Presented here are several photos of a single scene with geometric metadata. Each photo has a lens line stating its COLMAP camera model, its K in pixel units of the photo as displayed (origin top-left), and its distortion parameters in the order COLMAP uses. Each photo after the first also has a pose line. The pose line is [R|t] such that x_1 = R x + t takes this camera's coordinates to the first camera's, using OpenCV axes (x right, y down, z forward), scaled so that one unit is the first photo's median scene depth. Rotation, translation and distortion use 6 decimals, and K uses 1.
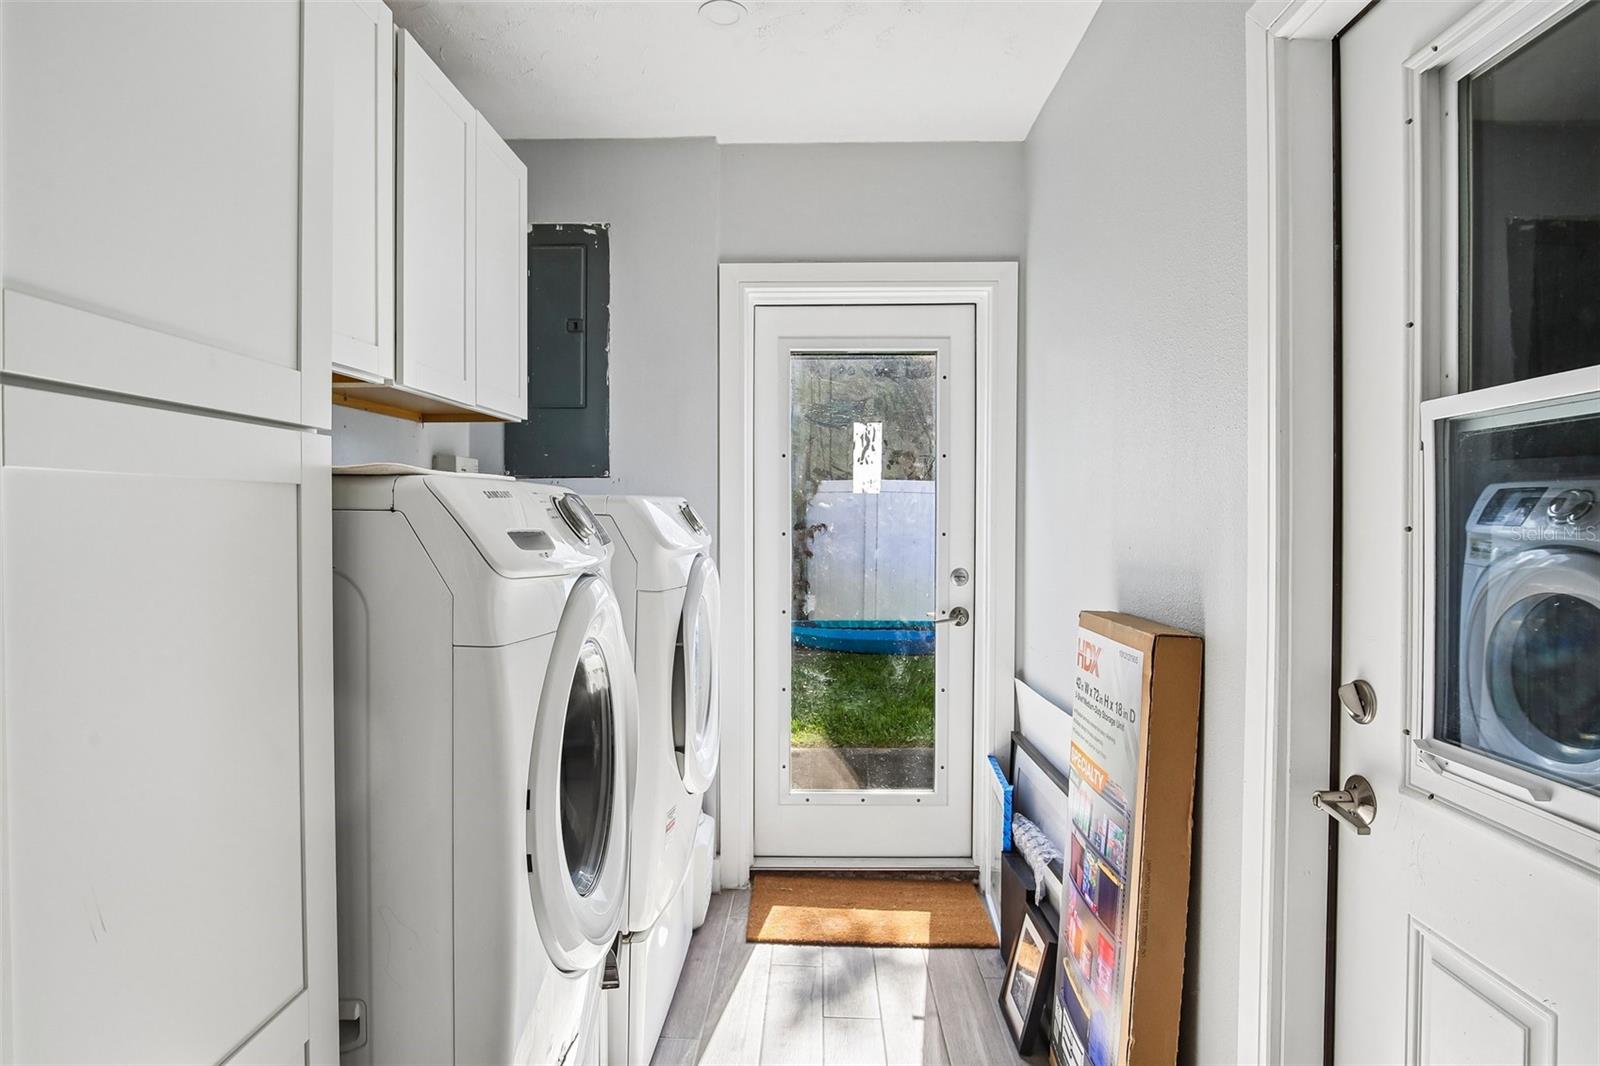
lens RADIAL K [[869.3, 0, 801.8], [0, 869.3, 557.4], [0, 0, 1]] dist [-0.013806, 0.001436]
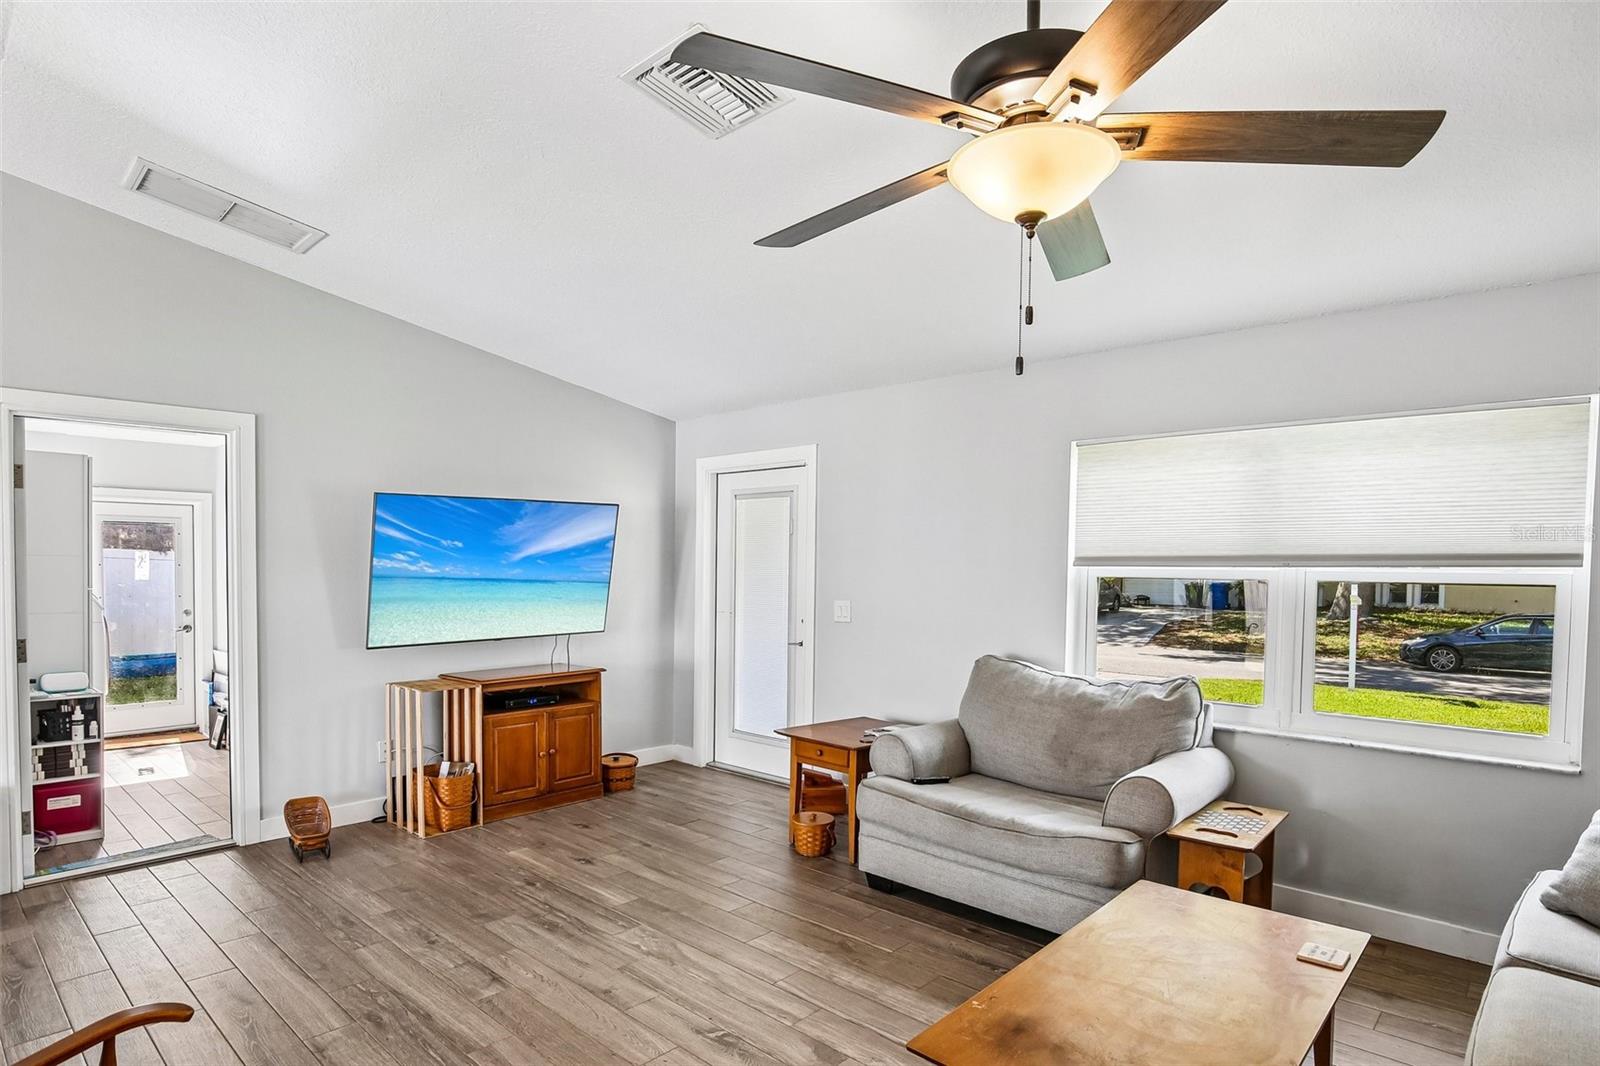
lens RADIAL K [[857.9, 0, 803.3], [0, 857.9, 594.9], [0, 0, 1]] dist [-0.026960, 0.000141]
pose [[0.666642, -0.018670, 0.745144, -0.463066], [0.001549, 0.999719, 0.023664, -0.086902], [-0.745376, -0.014621, 0.666484, -2.005688]]
